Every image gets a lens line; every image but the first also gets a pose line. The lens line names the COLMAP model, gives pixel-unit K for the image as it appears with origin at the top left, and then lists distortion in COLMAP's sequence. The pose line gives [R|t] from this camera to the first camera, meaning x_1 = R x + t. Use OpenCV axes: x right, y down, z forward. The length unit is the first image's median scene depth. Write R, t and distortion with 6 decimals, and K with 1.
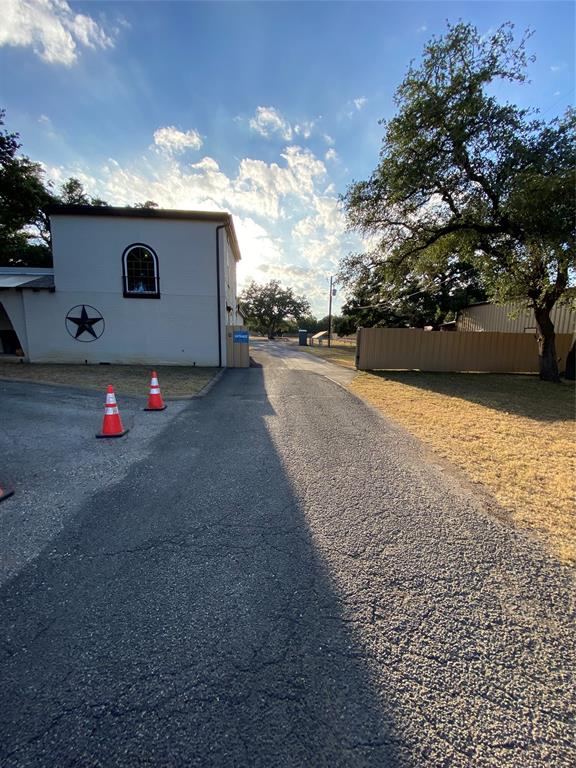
lens RADIAL K [[310.7, 0, 288.0], [0, 310.7, 384.0], [0, 0, 1]] dist [-0.001158, -0.000360]
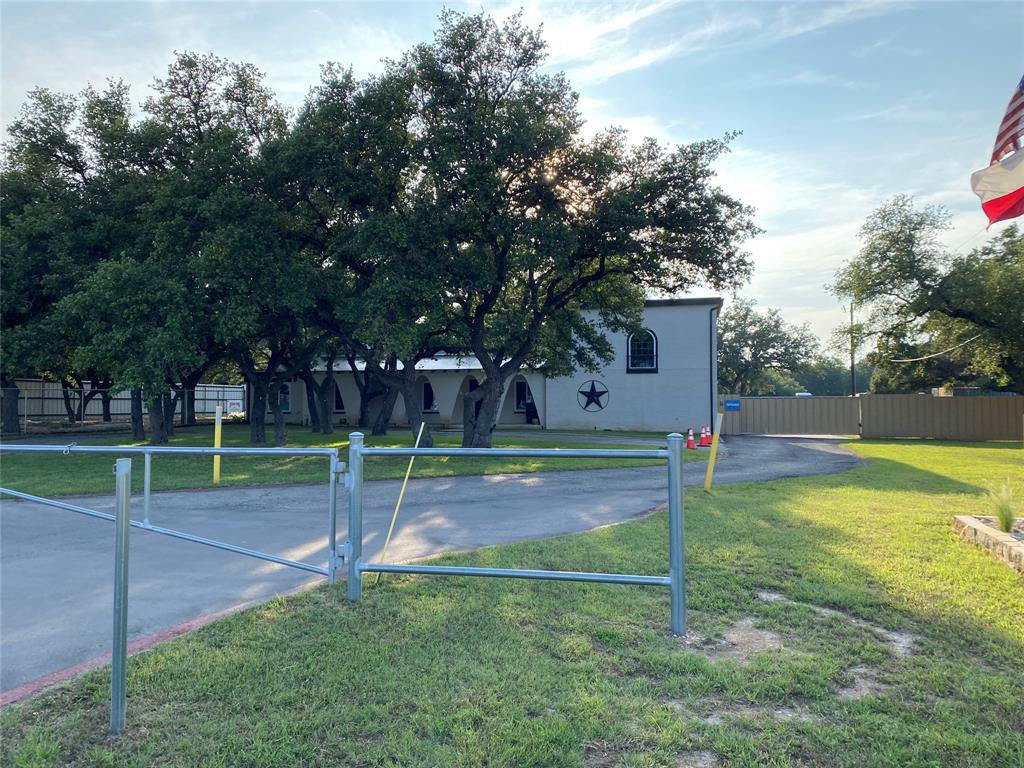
lens RADIAL K [[774.1, 0, 512.0], [0, 774.1, 384.0], [0, 0, 1]] dist [0.003983, -0.143269]
pose [[0.947693, -0.027260, -0.318016, -0.022176], [-0.031337, 0.983586, -0.177697, 0.279990], [0.317641, 0.178368, 0.931284, -1.770307]]
